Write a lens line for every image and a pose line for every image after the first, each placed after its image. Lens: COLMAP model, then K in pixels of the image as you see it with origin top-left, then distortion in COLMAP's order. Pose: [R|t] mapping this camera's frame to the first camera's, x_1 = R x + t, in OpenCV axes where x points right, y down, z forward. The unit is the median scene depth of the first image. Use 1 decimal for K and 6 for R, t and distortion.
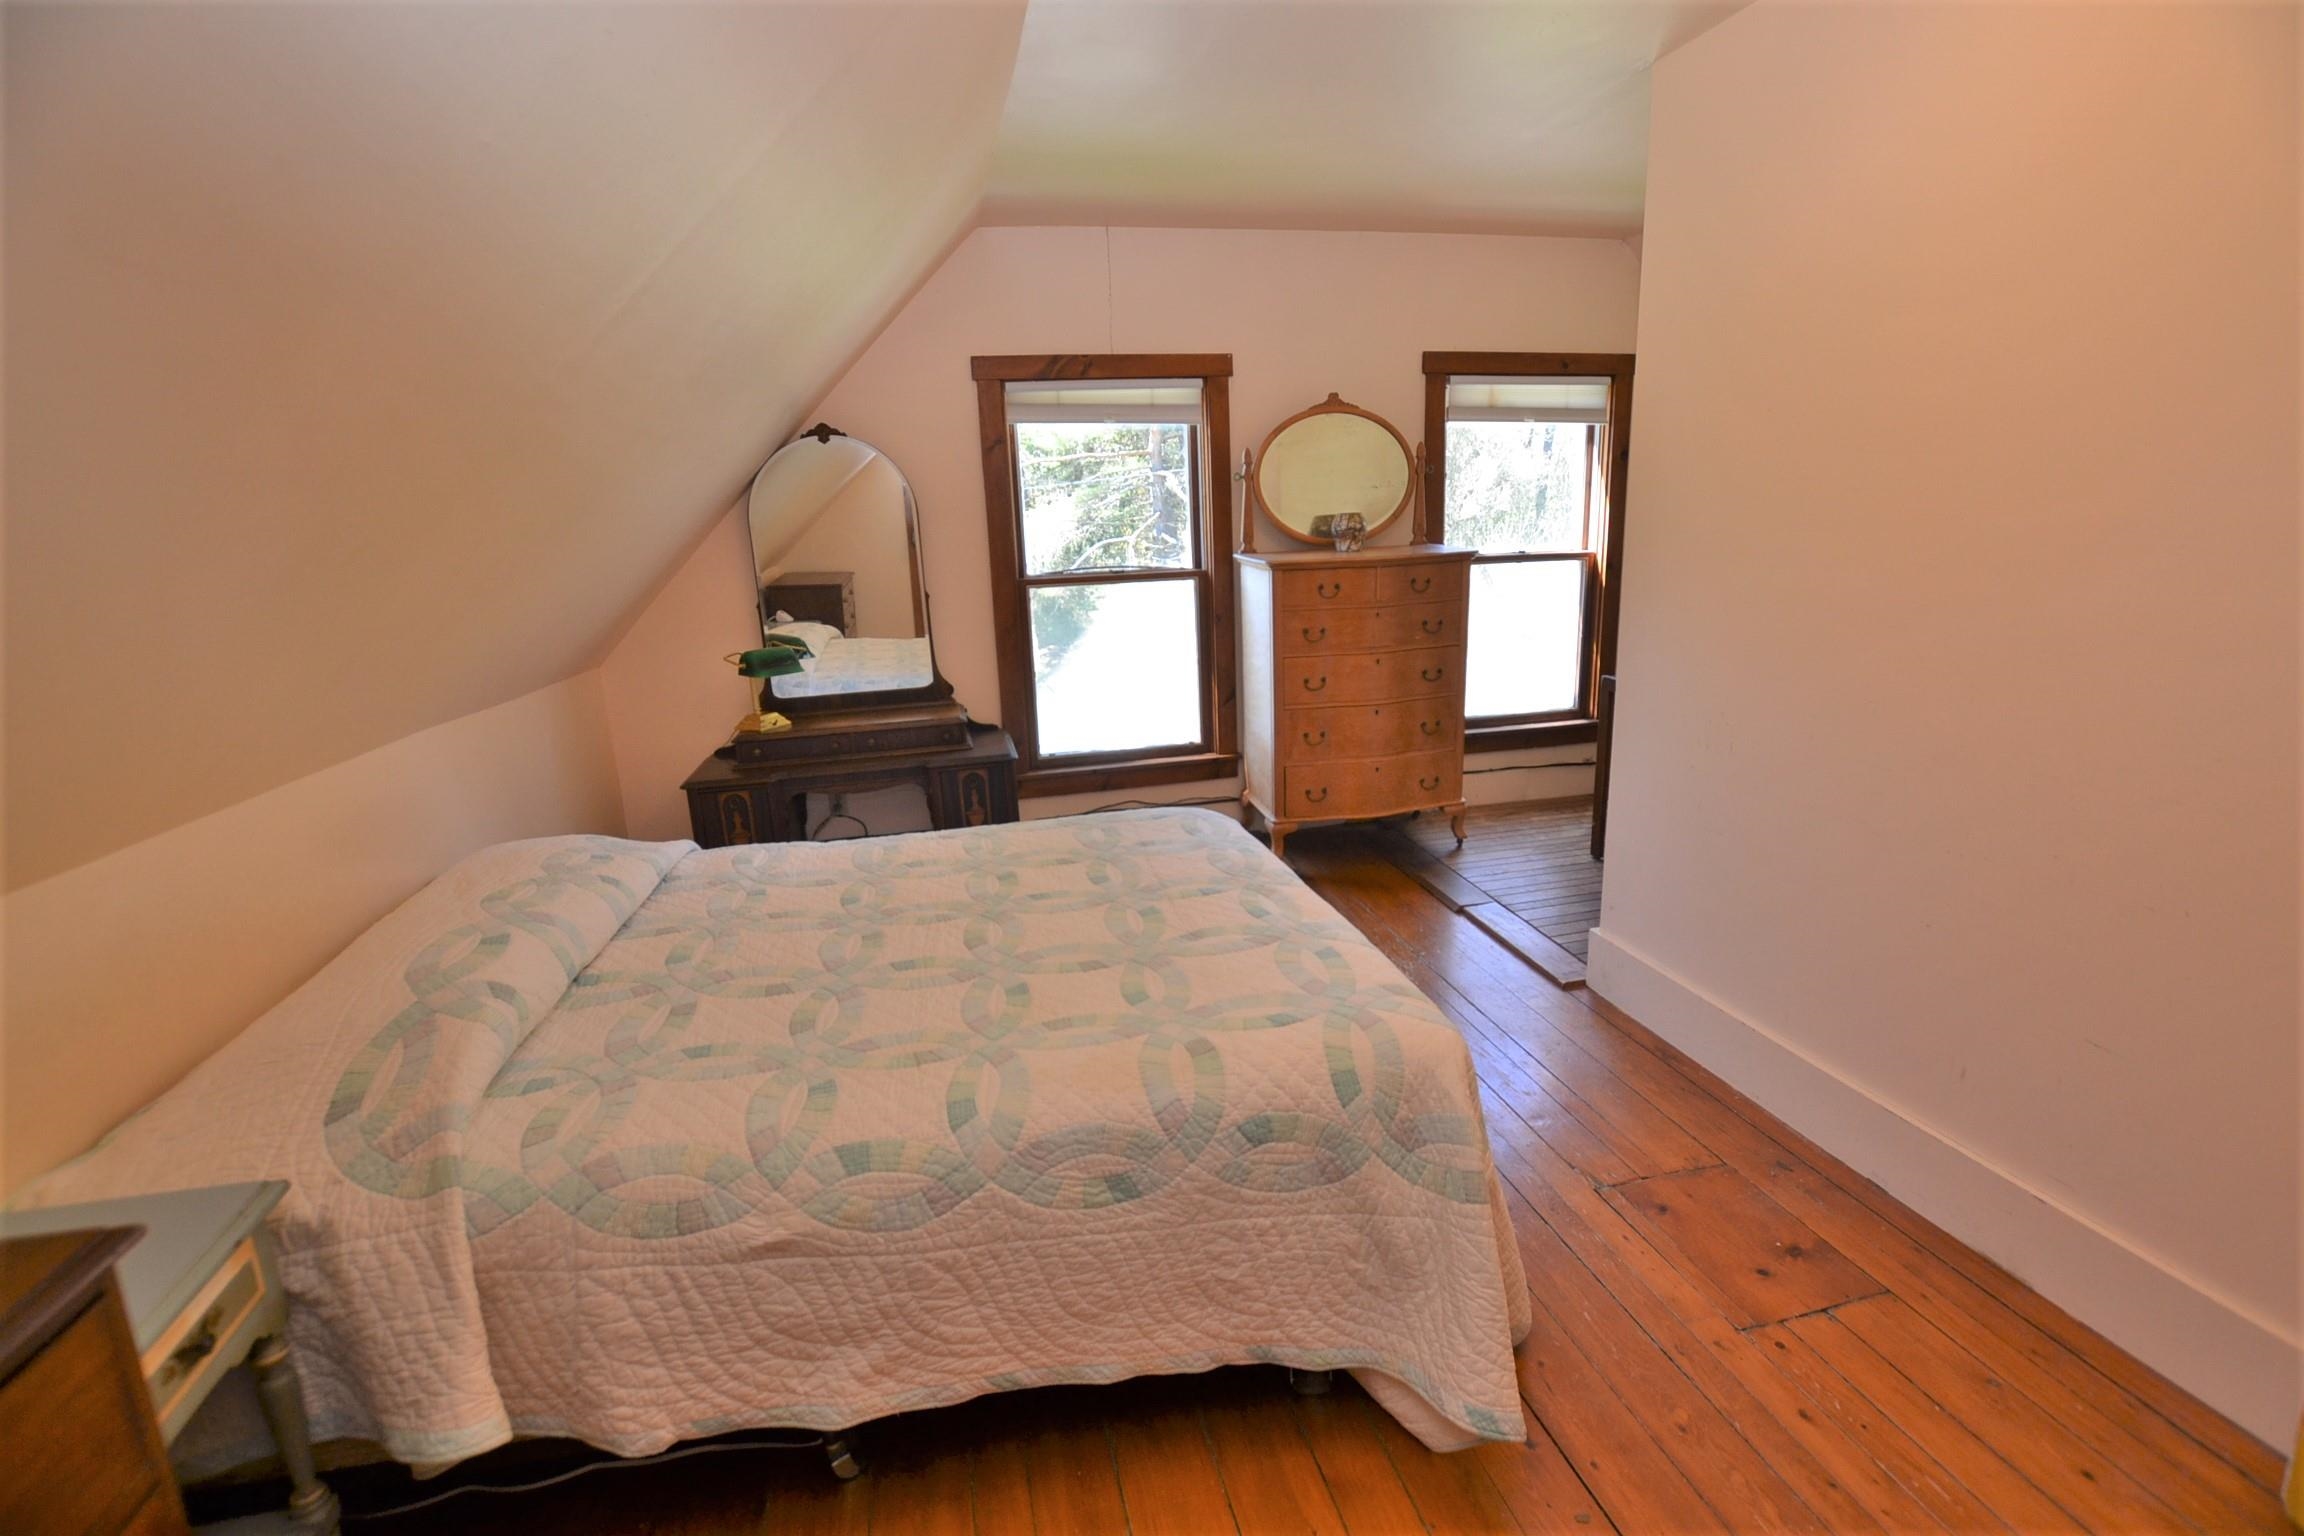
lens RADIAL K [[1051.5, 0, 1155.5], [0, 1051.5, 775.0], [0, 0, 1]] dist [-0.040371, 0.007131]
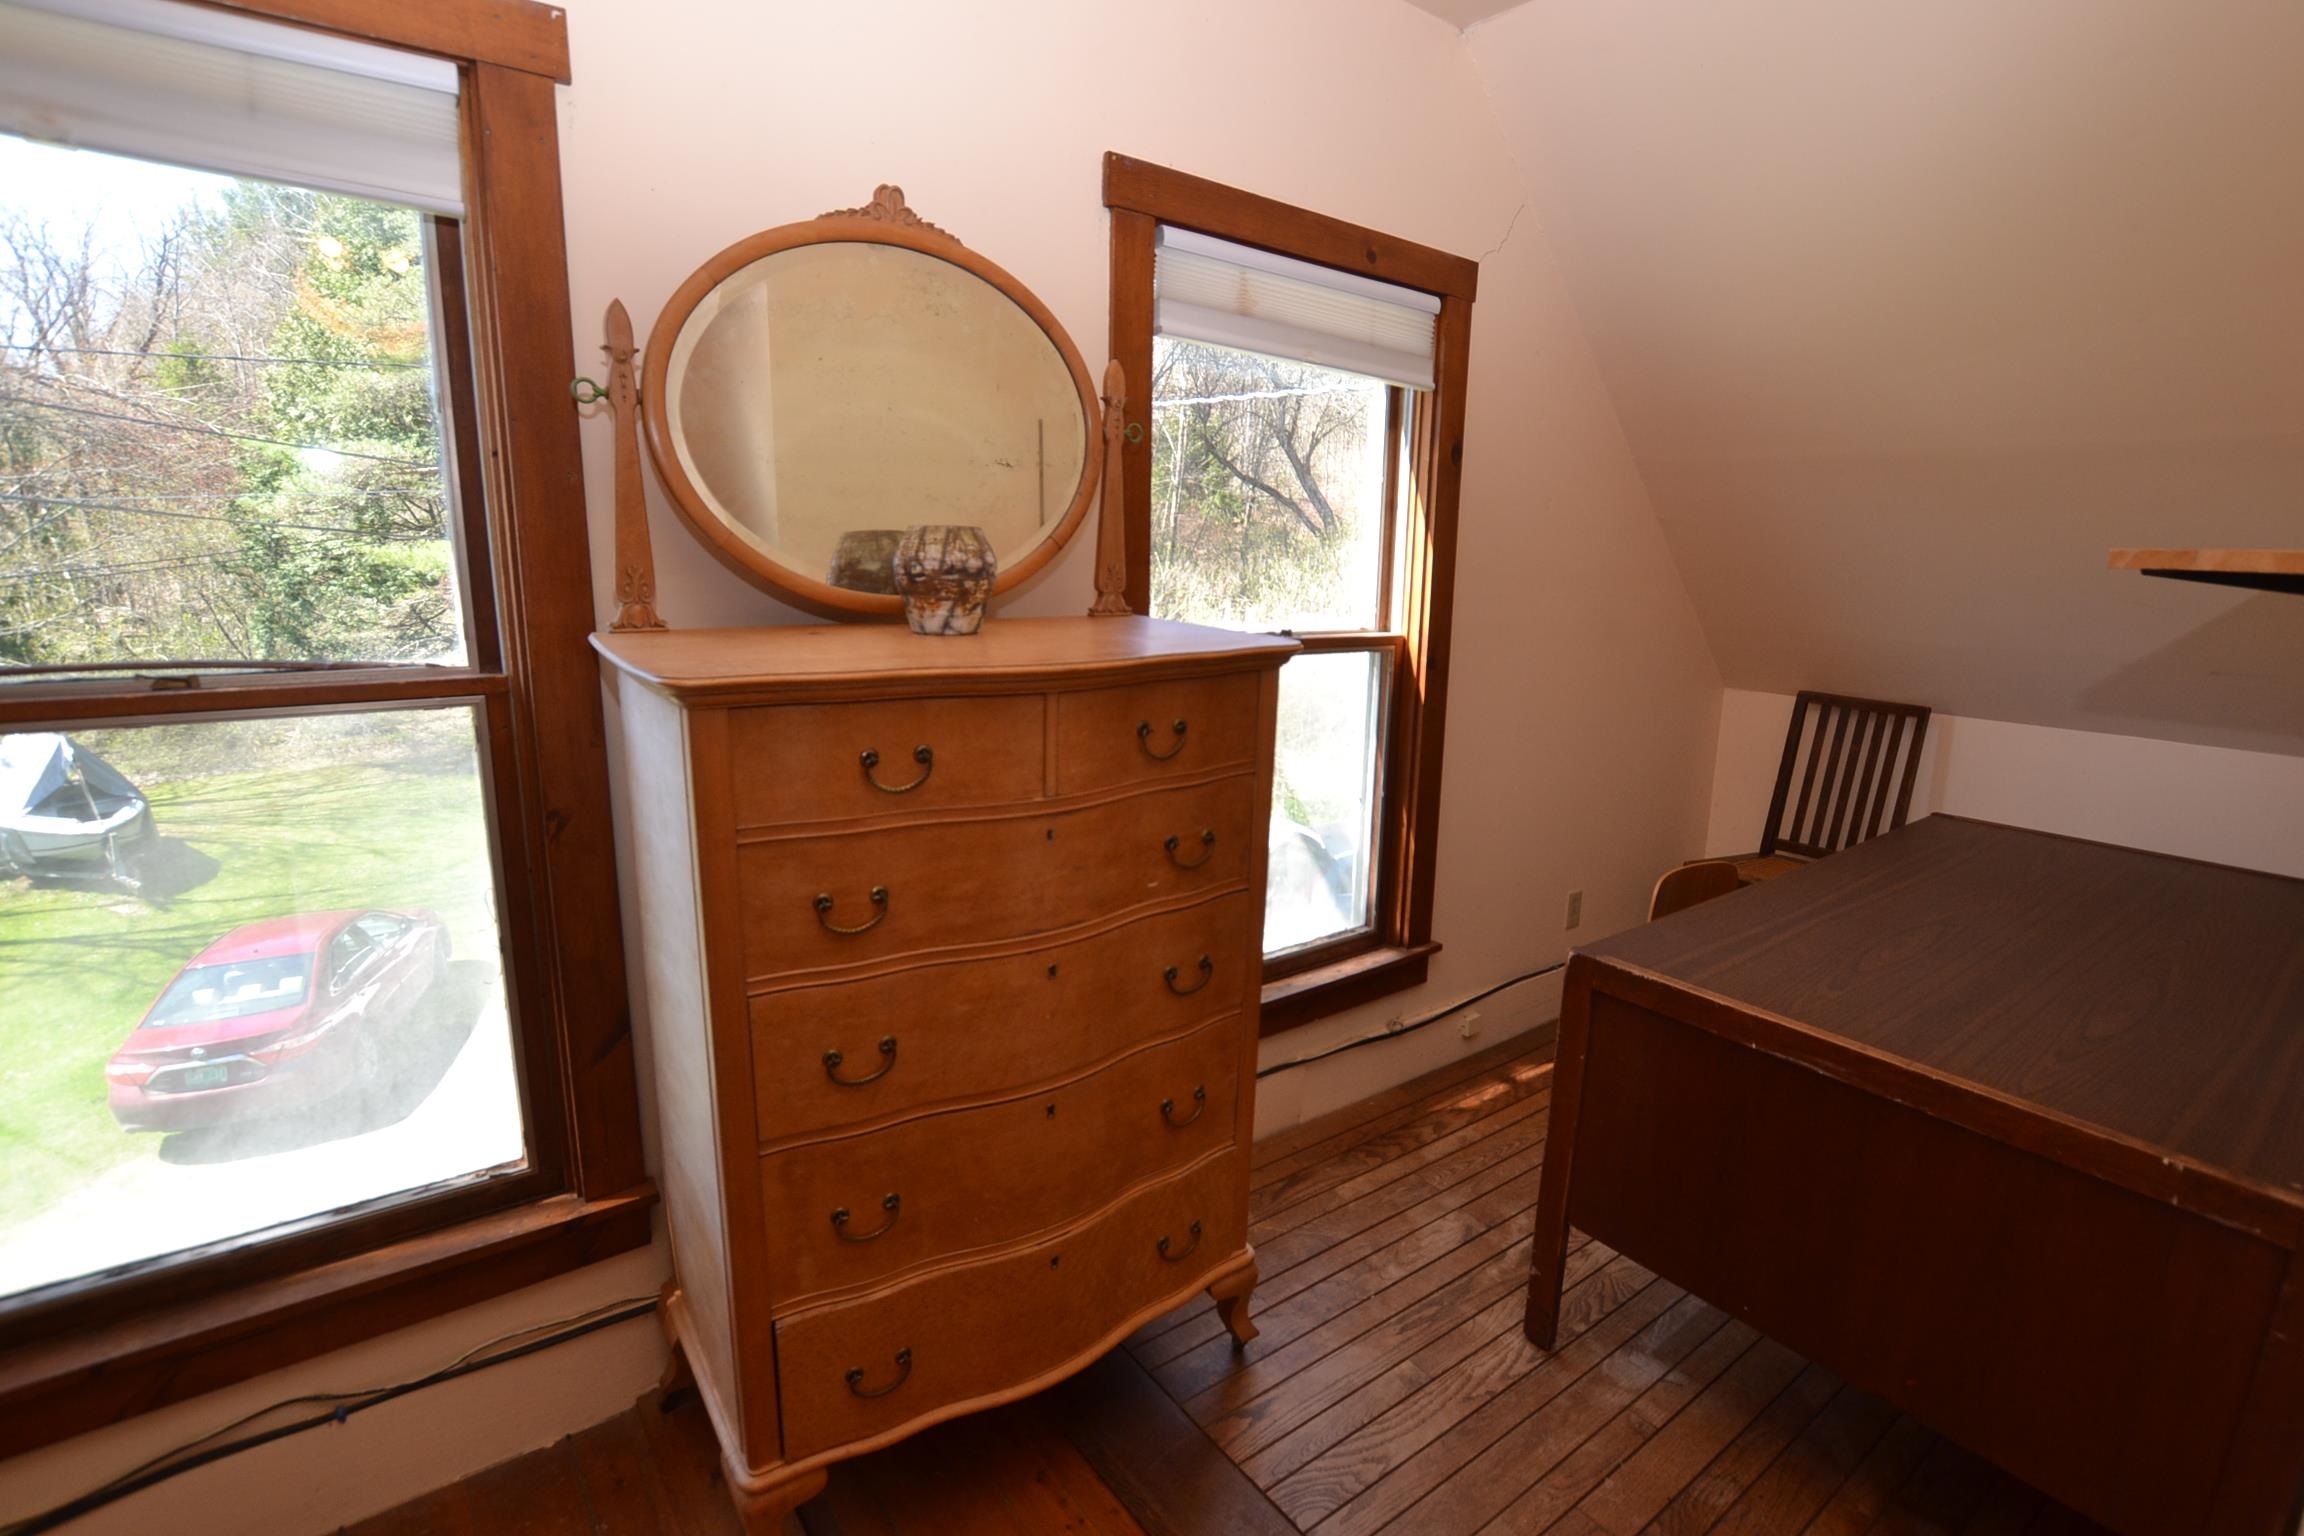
lens RADIAL K [[1077.9, 0, 1159.8], [0, 1077.9, 779.3], [0, 0, 1]] dist [-0.032836, 0.000465]
pose [[0.913158, -0.028078, 0.406638, 0.098964], [0.044987, 0.998472, -0.032080, -0.145649], [-0.405116, 0.047588, 0.913026, 0.626234]]
